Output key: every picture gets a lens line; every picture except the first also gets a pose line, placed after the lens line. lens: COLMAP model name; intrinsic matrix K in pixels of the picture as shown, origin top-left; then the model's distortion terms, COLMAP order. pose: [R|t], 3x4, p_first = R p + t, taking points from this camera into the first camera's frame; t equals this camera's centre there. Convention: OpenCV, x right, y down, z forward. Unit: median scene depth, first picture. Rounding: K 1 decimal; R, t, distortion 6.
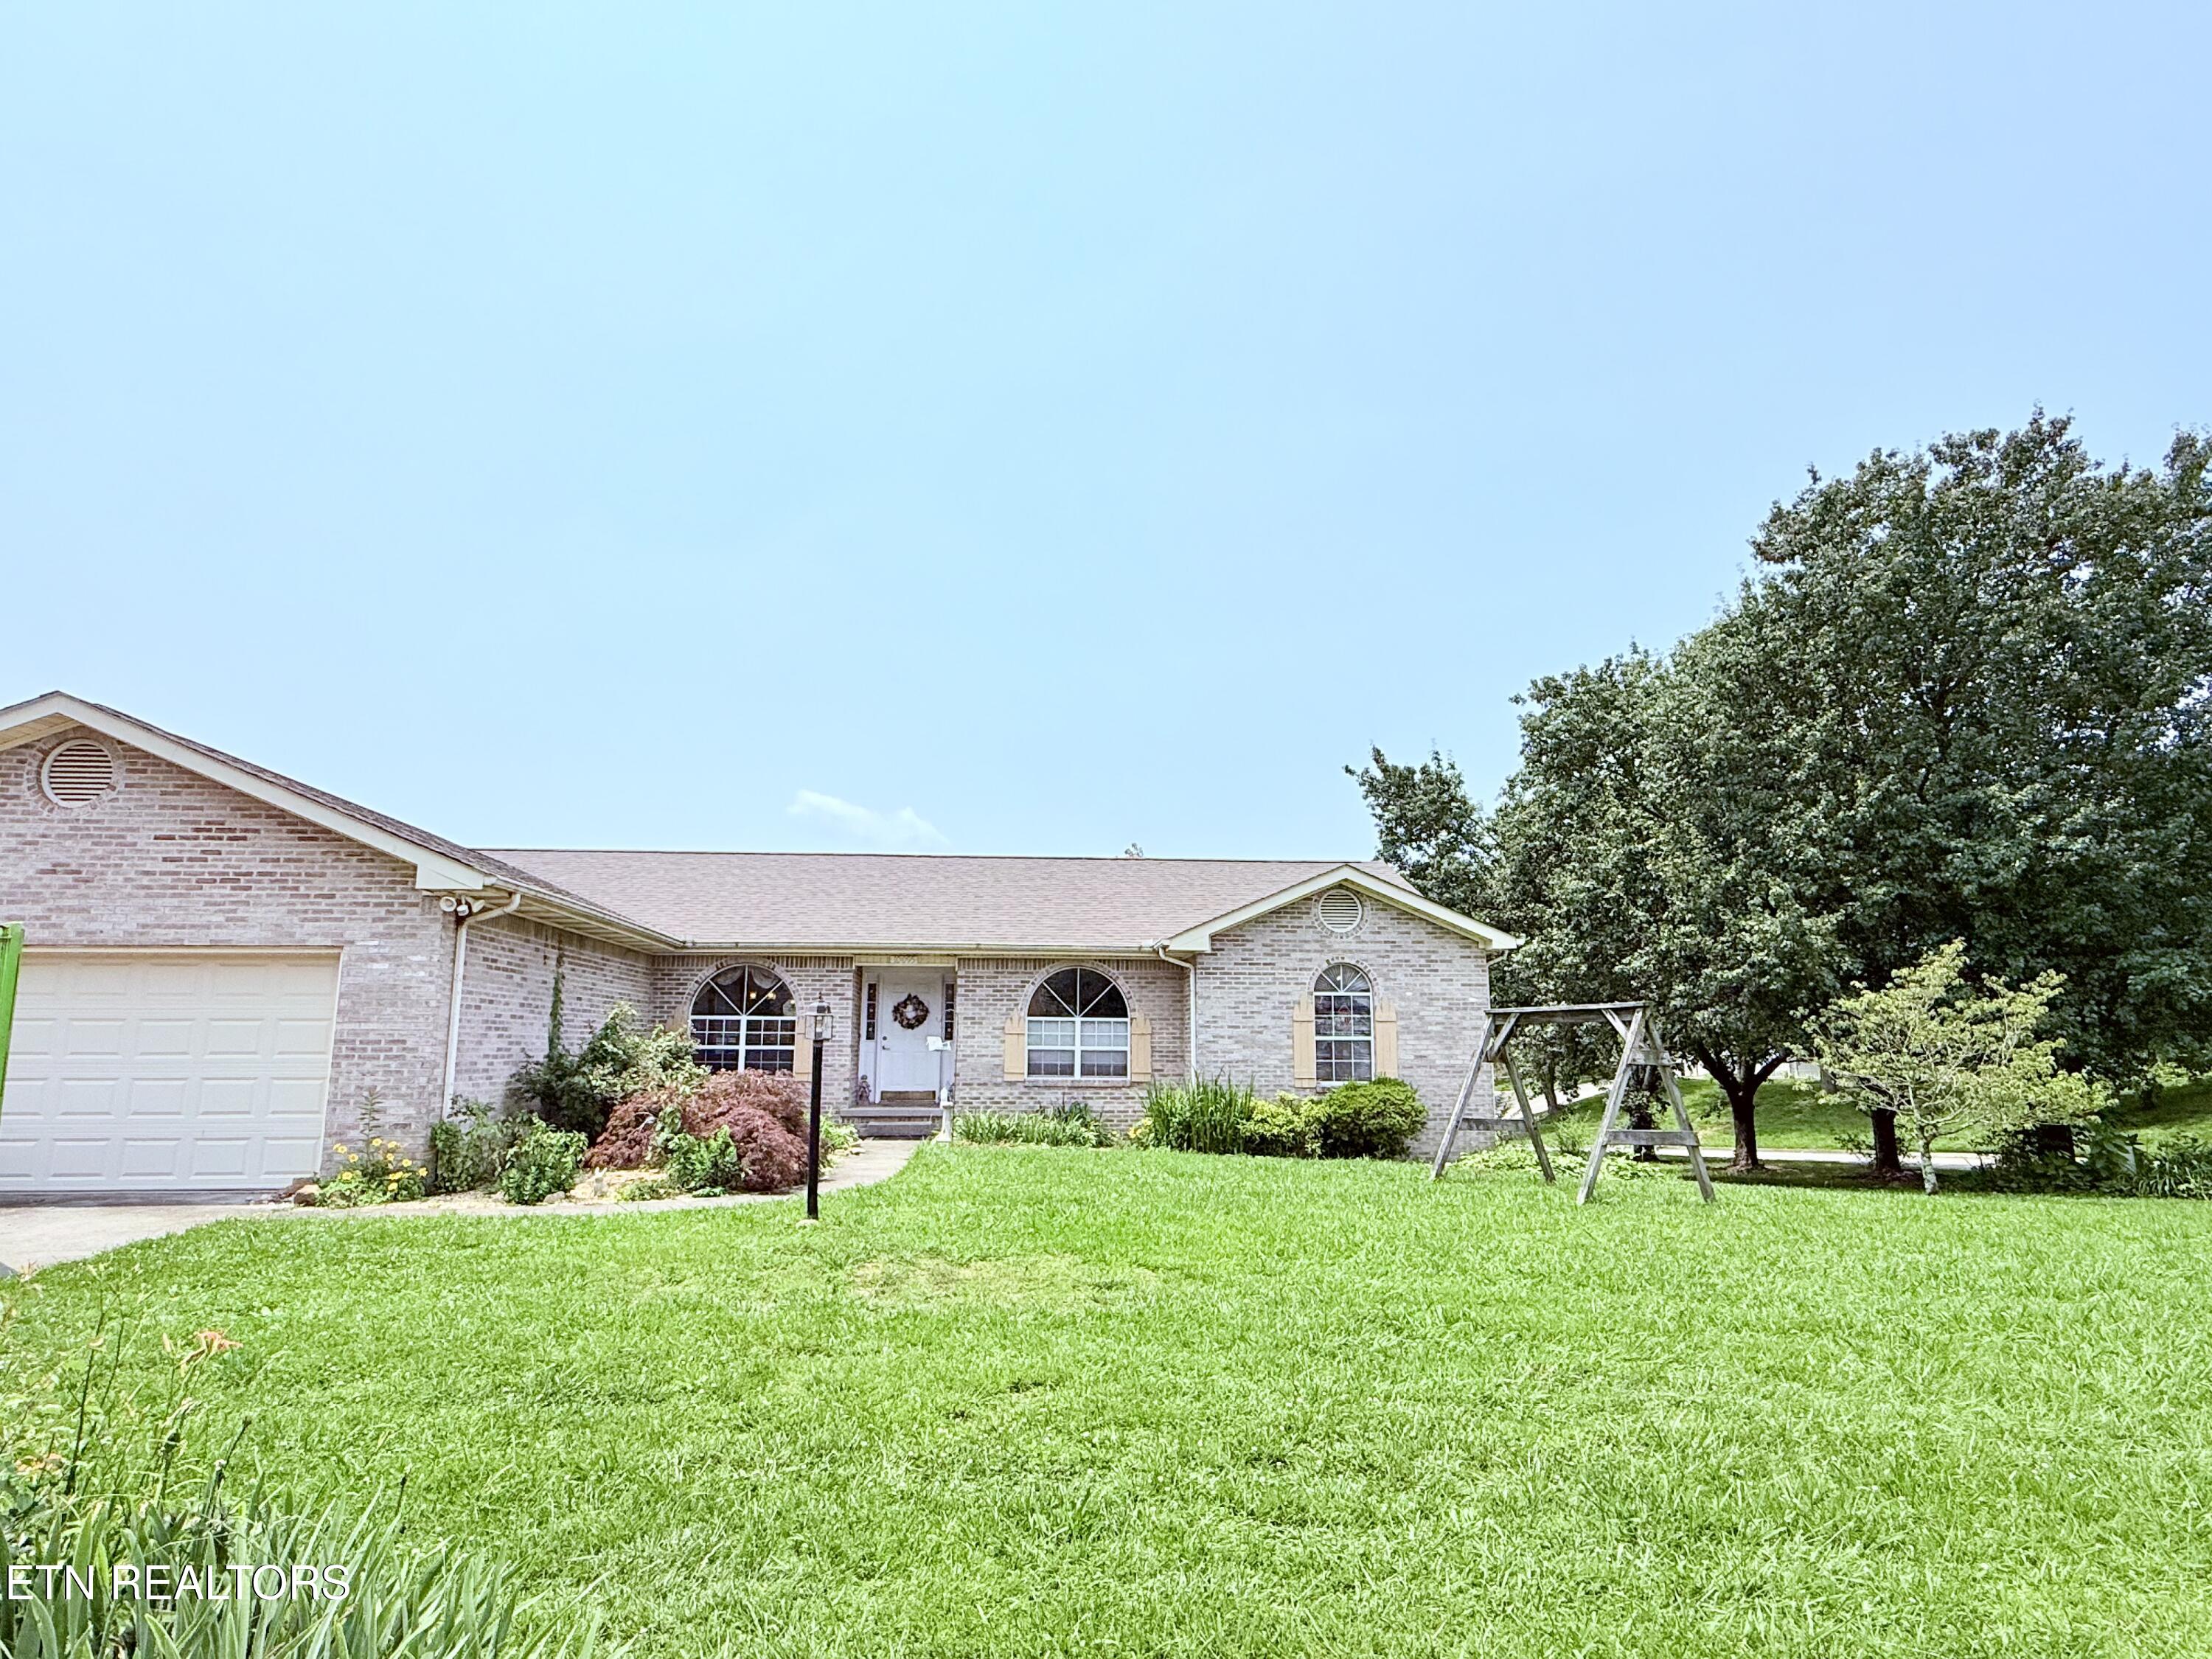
lens RADIAL K [[1287.8, 0, 1106.0], [0, 1287.8, 829.5], [0, 0, 1]] dist [0.002347, 0.000695]
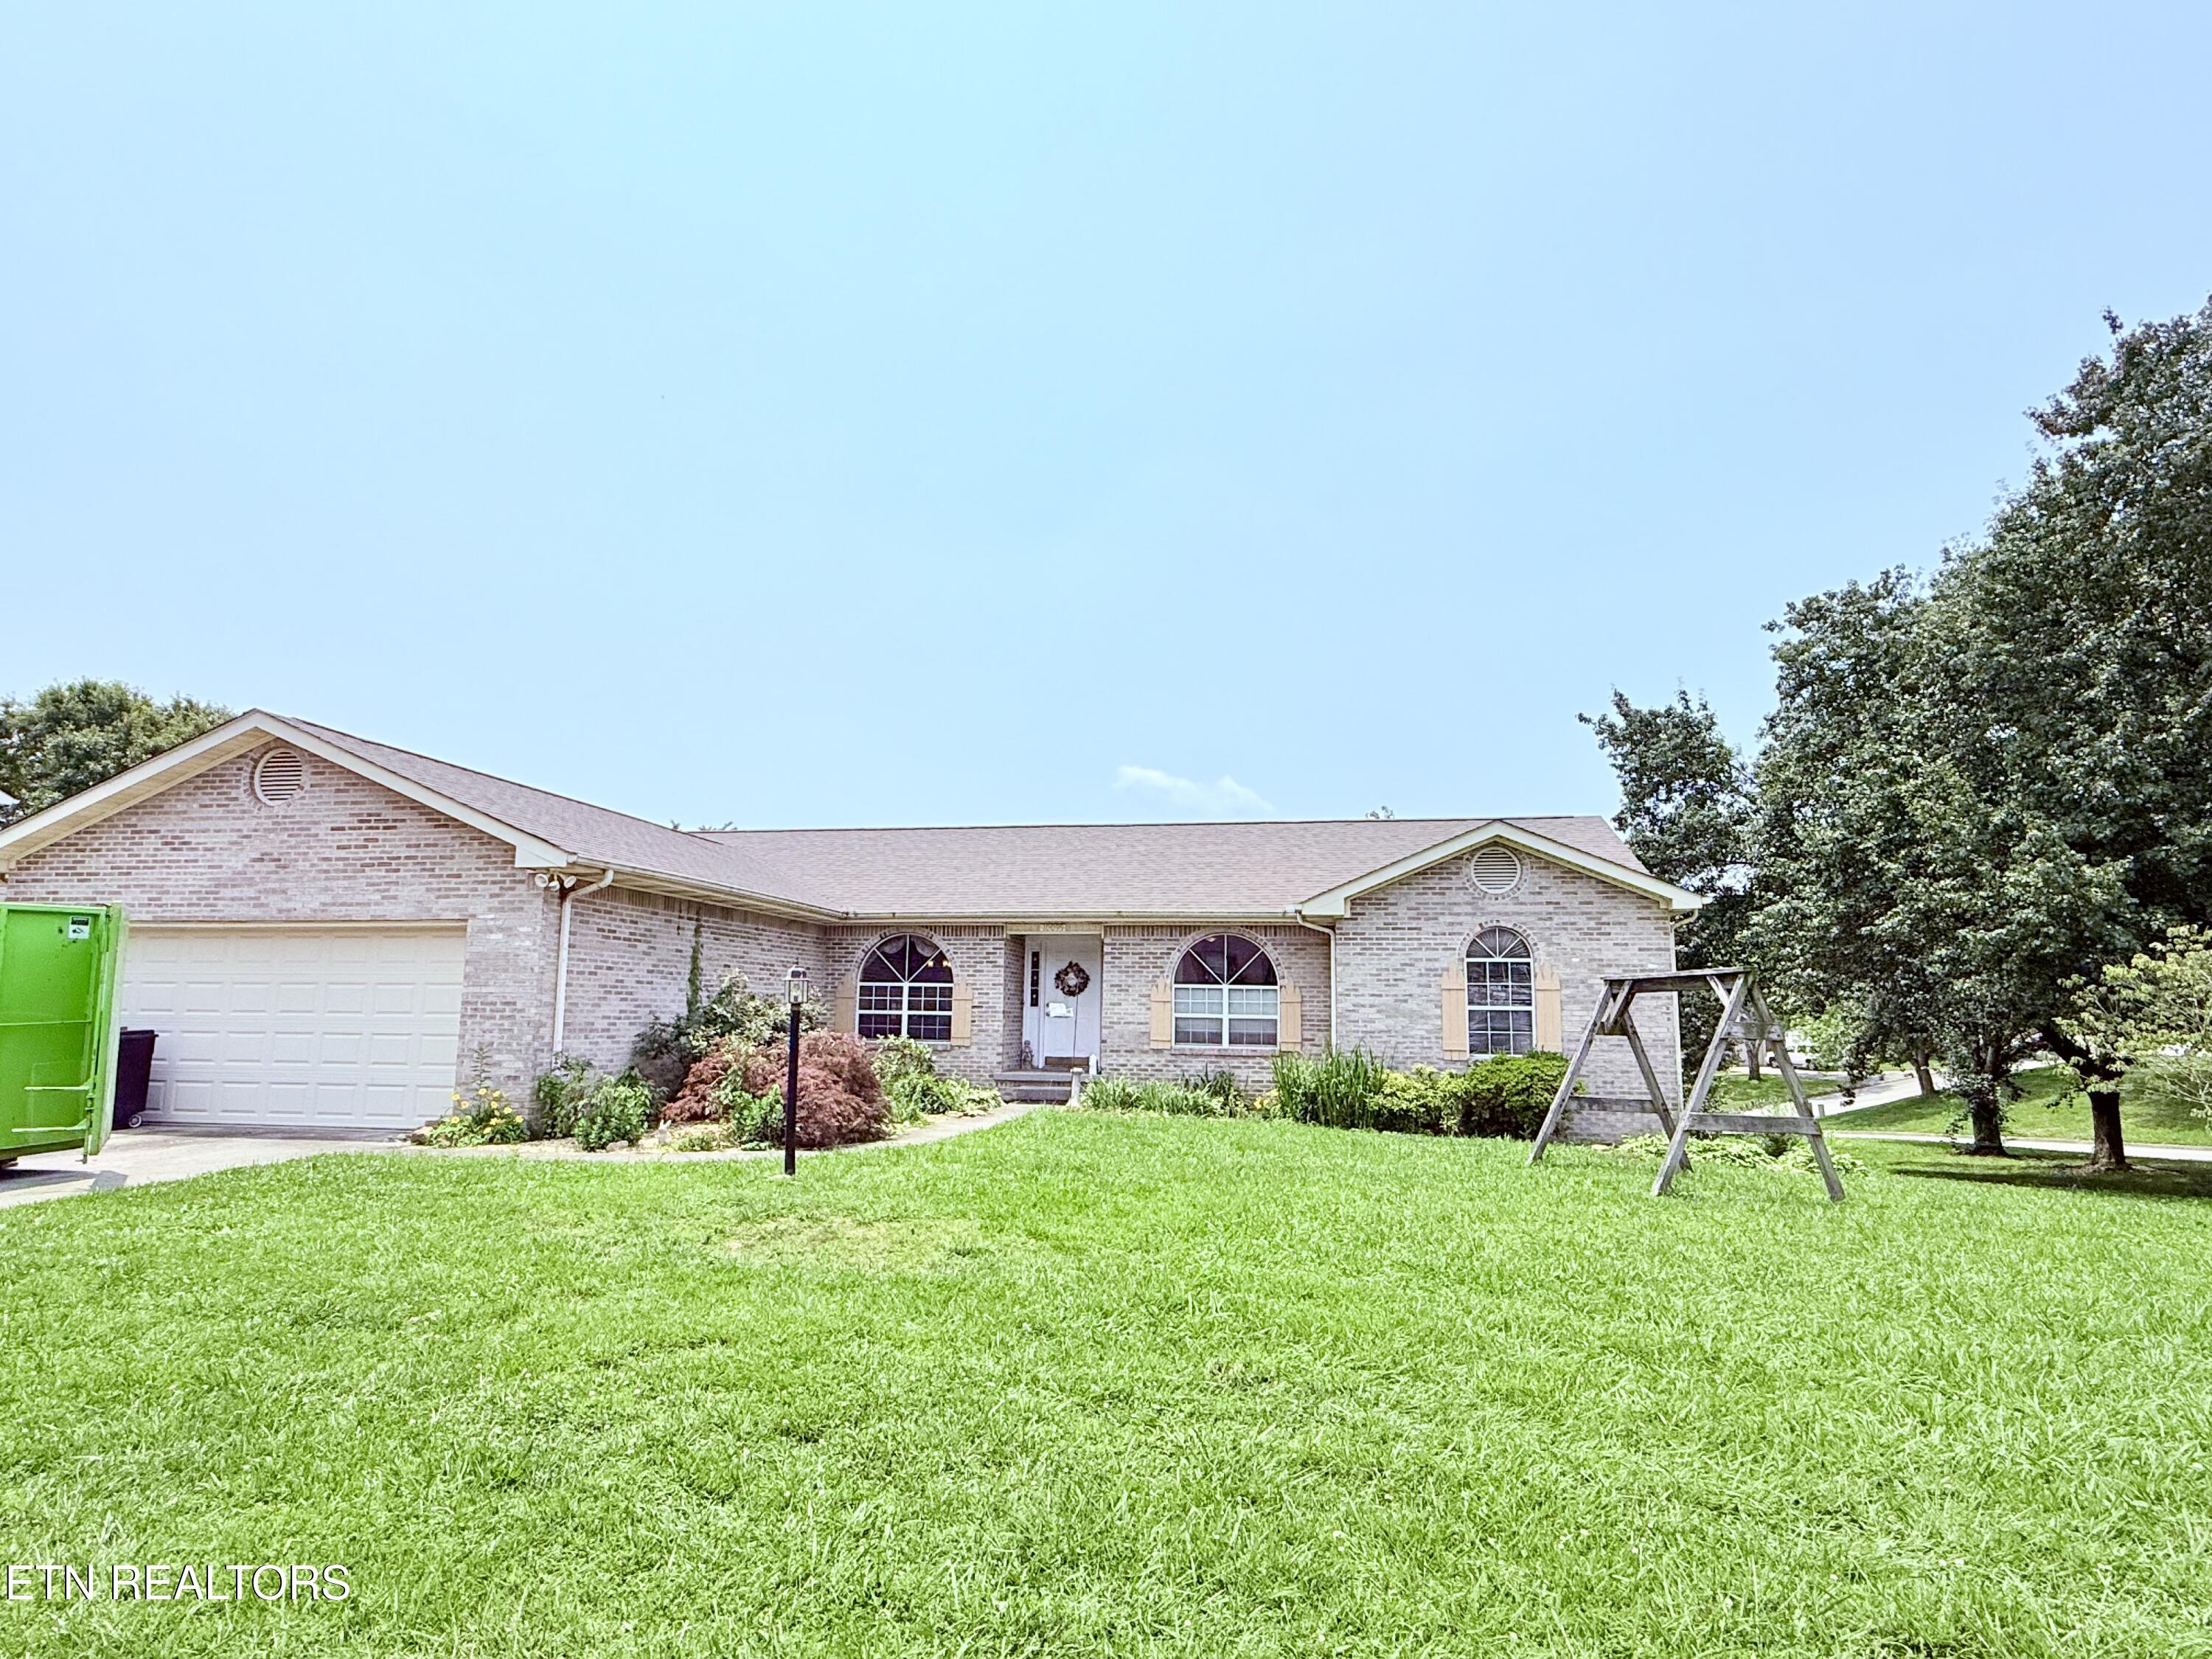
lens RADIAL K [[1286.3, 0, 1096.2], [0, 1286.3, 829.7], [0, 0, 1]] dist [0.003882, -0.000718]
pose [[0.961962, -0.030427, -0.271484, 0.159935], [0.036681, 0.999165, 0.017988, 0.007213], [0.270710, -0.027262, 0.962275, 0.037714]]
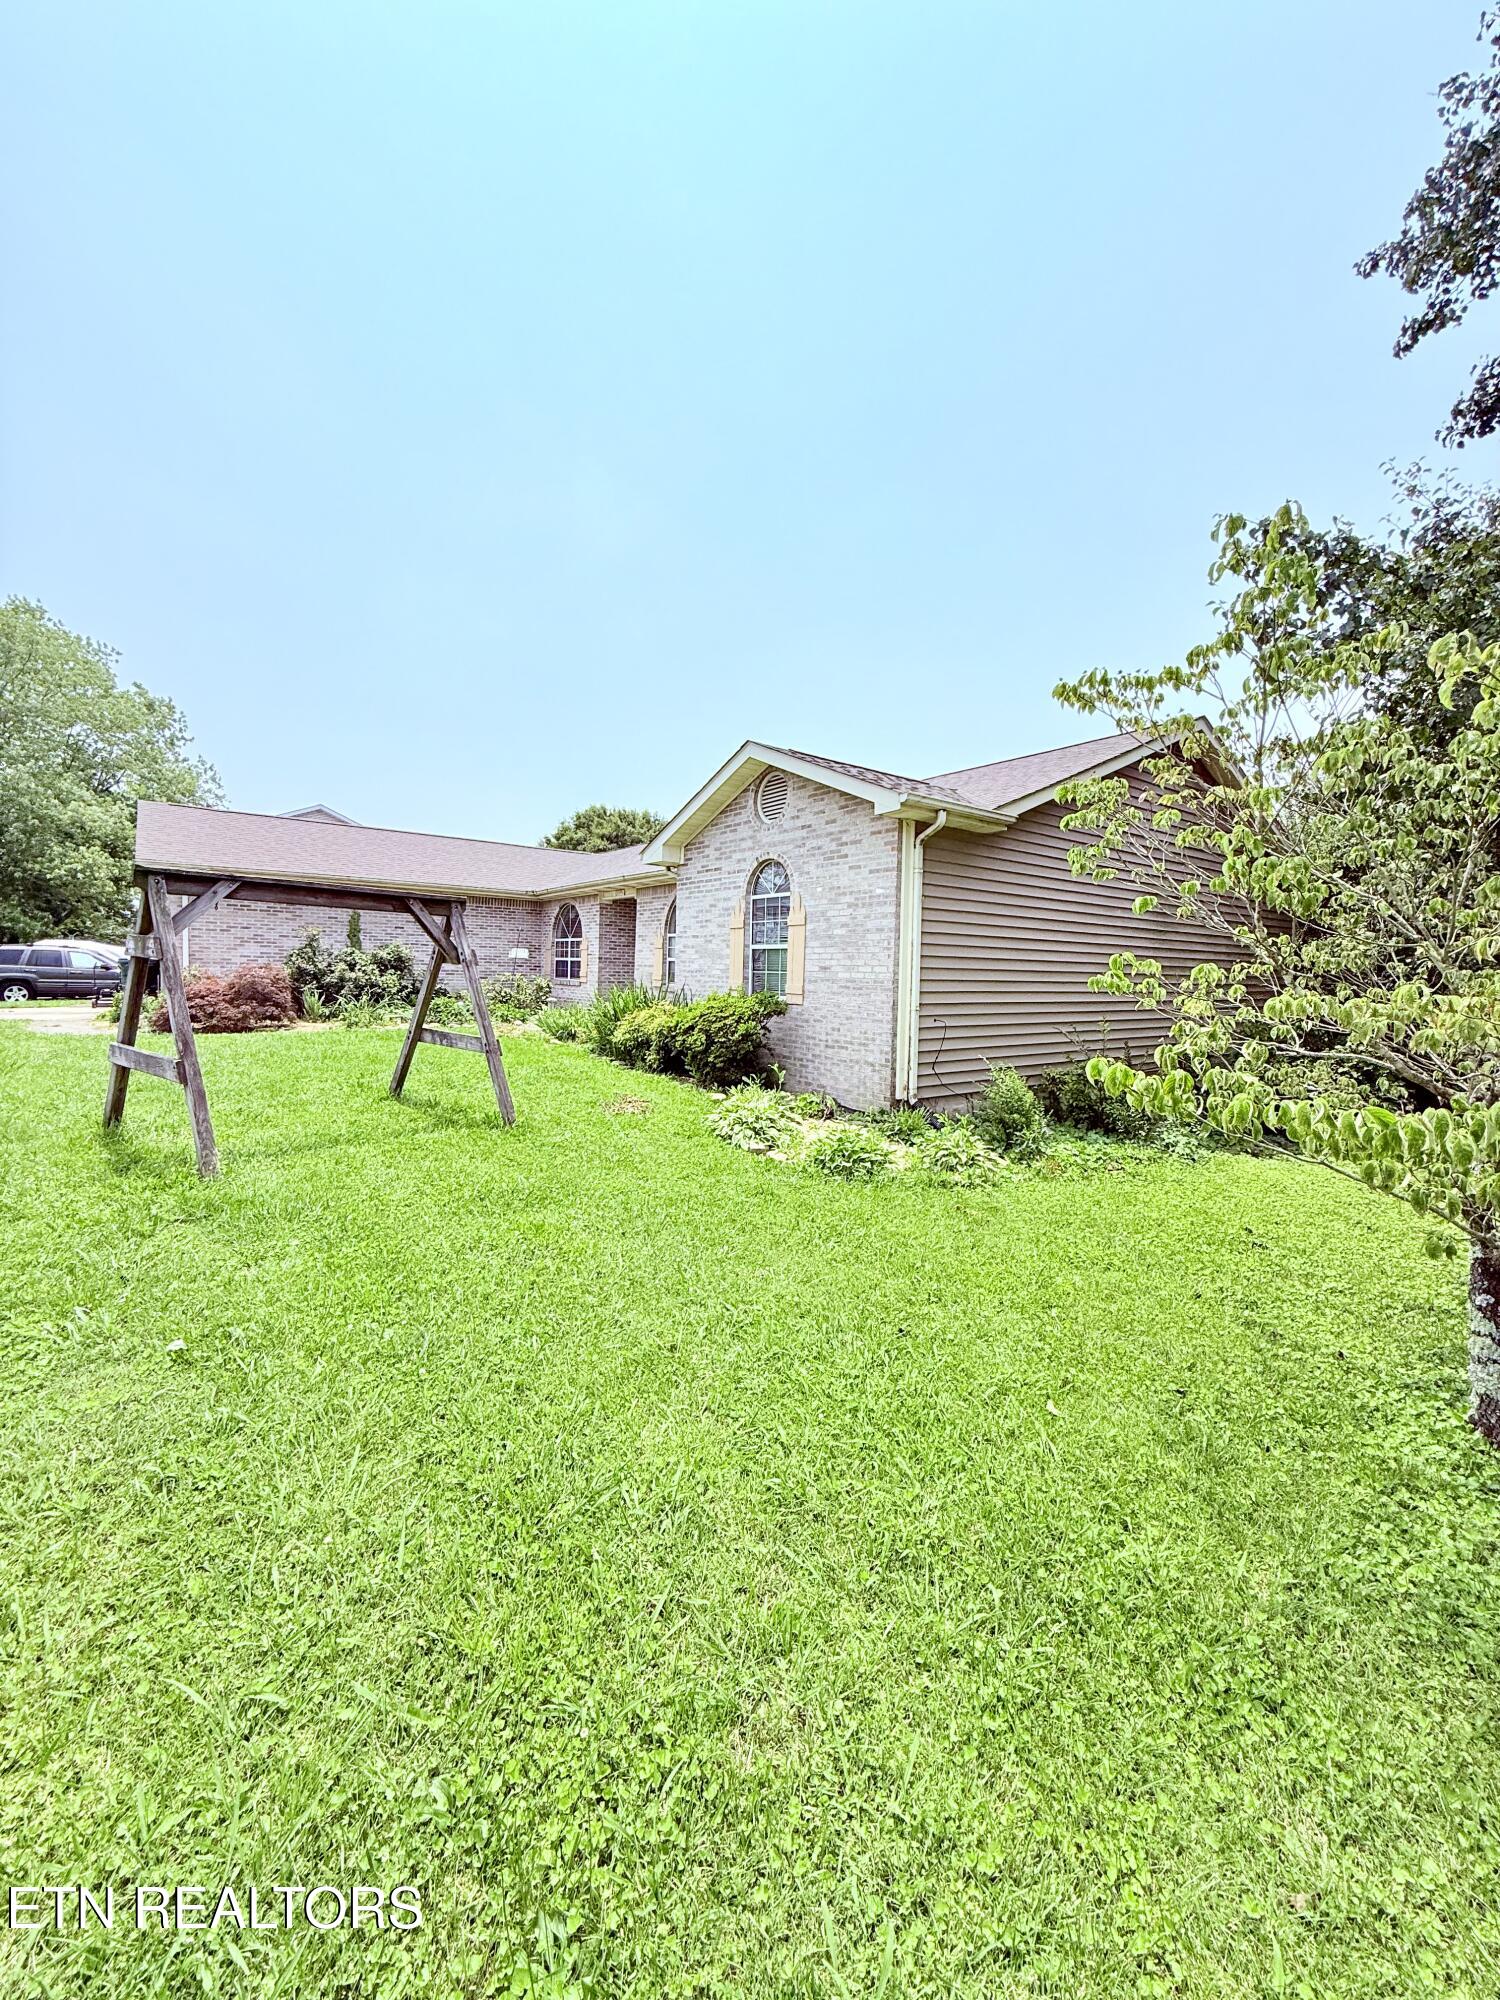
lens RADIAL K [[798.3, 0, 753.2], [0, 798.3, 993.9], [0, 0, 1]] dist [0.000126, 0.000847]
pose [[0.528602, 0.034888, -0.848152, 0.633954], [0.122791, 0.985504, 0.117066, 0.129009], [0.839942, -0.166027, 0.516656, 0.706193]]
